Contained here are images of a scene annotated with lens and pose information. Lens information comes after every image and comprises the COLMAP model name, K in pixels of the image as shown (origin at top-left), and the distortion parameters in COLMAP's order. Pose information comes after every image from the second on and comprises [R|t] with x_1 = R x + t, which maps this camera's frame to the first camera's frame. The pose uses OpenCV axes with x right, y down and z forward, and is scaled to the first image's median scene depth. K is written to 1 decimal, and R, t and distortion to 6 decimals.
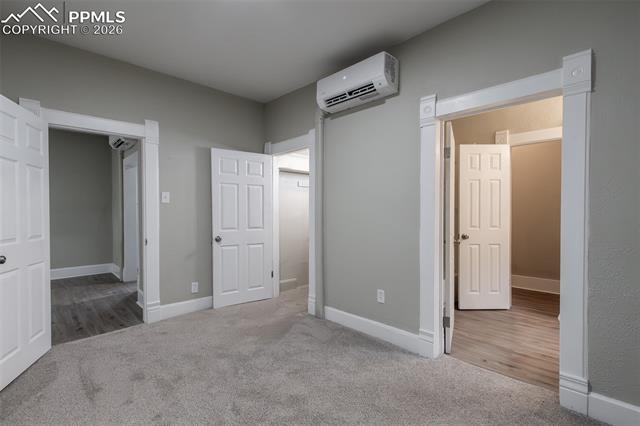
lens RADIAL K [[298.8, 0, 318.0], [0, 298.8, 216.3], [0, 0, 1]] dist [0.002607, 0.000710]
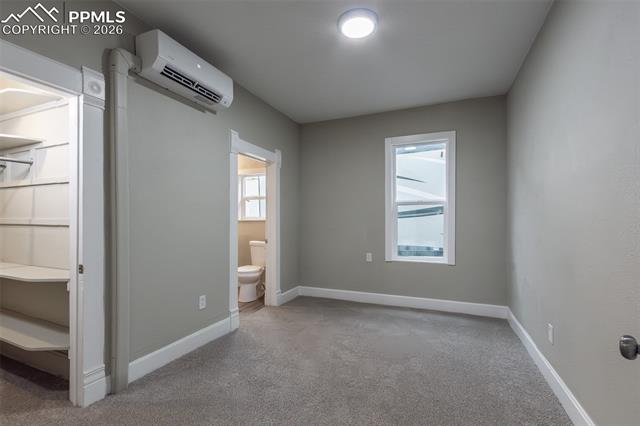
lens RADIAL K [[298.8, 0, 318.0], [0, 298.8, 216.3], [0, 0, 1]] dist [0.002607, 0.000710]
pose [[-0.393982, 0.013707, 0.919016, -0.866682], [0.011825, 0.999882, -0.009844, -0.006154], [-0.919042, 0.006989, -0.394097, 1.037000]]
